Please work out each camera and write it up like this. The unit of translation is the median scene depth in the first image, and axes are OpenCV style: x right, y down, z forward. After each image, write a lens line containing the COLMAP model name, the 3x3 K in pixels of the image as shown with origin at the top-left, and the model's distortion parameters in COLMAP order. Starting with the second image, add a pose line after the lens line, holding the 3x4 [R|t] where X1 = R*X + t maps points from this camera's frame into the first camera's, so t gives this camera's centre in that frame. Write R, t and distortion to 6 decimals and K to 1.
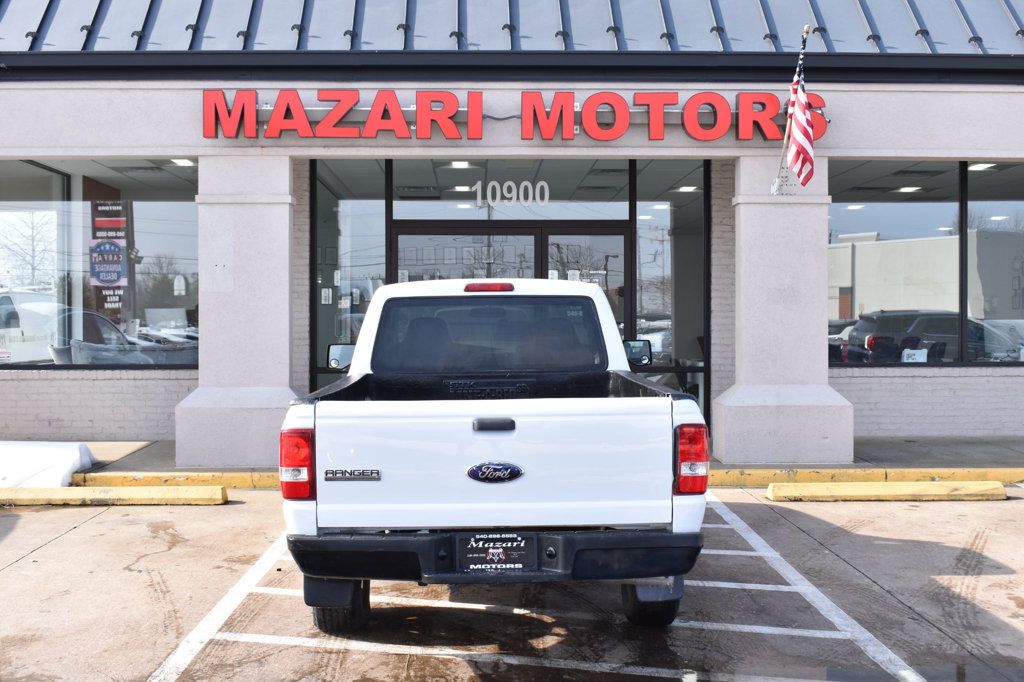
lens RADIAL K [[1319.9, 0, 512.0], [0, 1319.9, 341.0], [0, 0, 1]] dist [-0.028947, -0.038855]
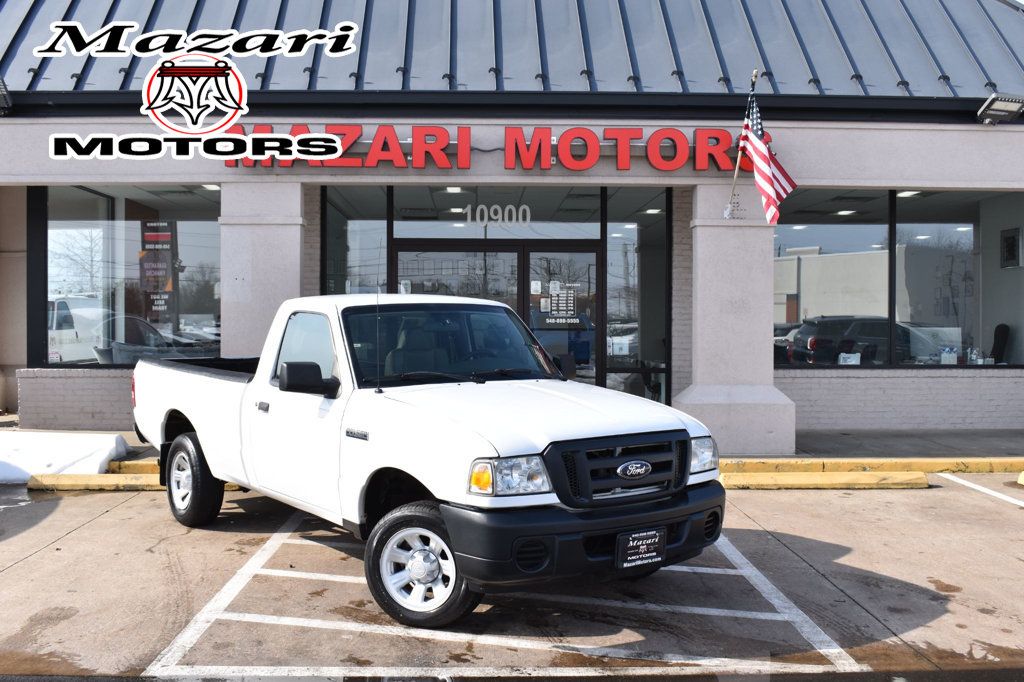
lens RADIAL K [[1133.6, 0, 512.0], [0, 1133.6, 341.0], [0, 0, 1]] dist [-0.057812, 0.002214]
pose [[0.999983, 0.003620, 0.004670, 0.009113], [-0.003633, 0.999990, 0.002730, -0.007081], [-0.004661, -0.002747, 0.999985, 0.023330]]
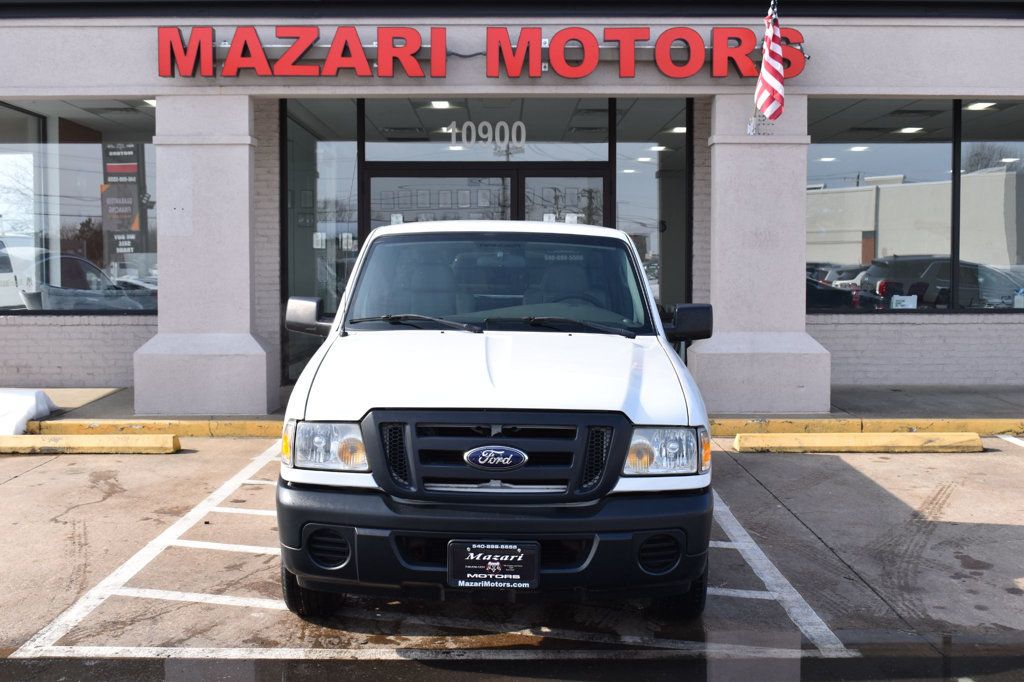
lens RADIAL K [[1325.6, 0, 512.0], [0, 1325.6, 341.0], [0, 0, 1]] dist [-0.029194, -0.025501]
pose [[0.999735, 0.001809, -0.022958, 0.047029], [-0.000854, 0.999136, 0.041545, -0.000338], [0.023014, -0.041515, 0.998873, 0.024098]]
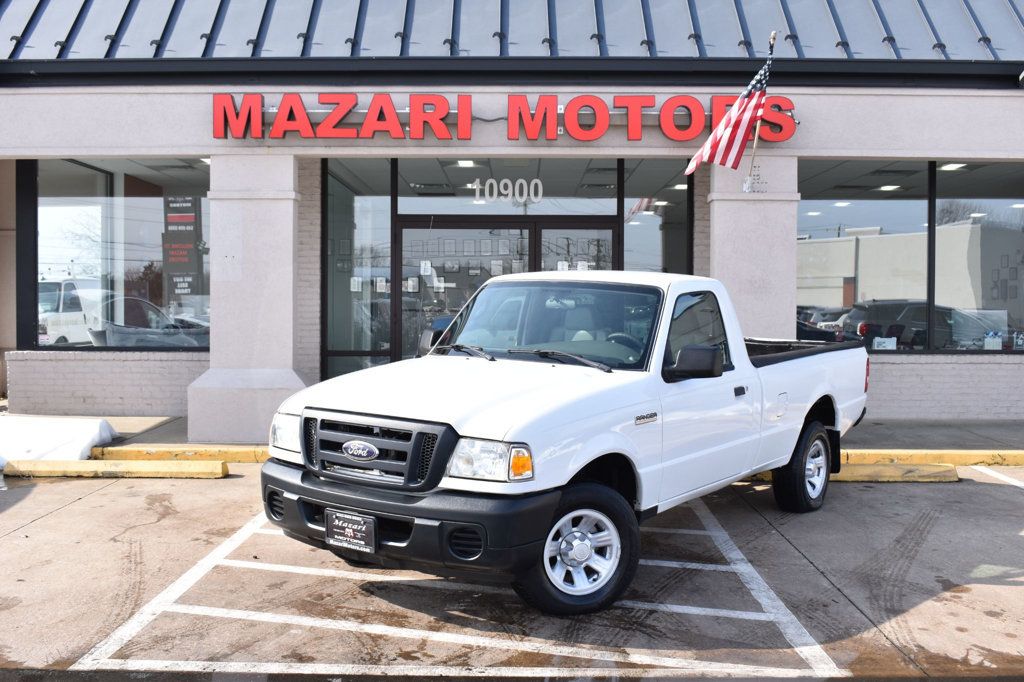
lens RADIAL K [[1188.4, 0, 512.0], [0, 1188.4, 341.0], [0, 0, 1]] dist [-0.047119, -0.016291]
pose [[0.999314, 0.006613, -0.036432, 0.045501], [-0.006095, 0.999879, 0.014337, -0.003220], [0.036522, -0.014105, 0.999233, 0.034782]]
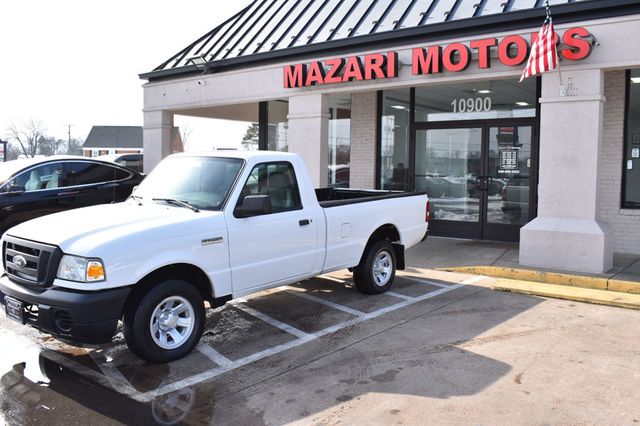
lens RADIAL K [[594.8, 0, 320.0], [0, 594.8, 213.0], [0, 0, 1]] dist [-0.061212, -0.000922]
pose [[0.747392, 0.057514, -0.661889, 0.452535], [-0.025938, 0.998012, 0.057433, -0.005678], [0.663877, -0.025757, 0.747398, 0.287909]]
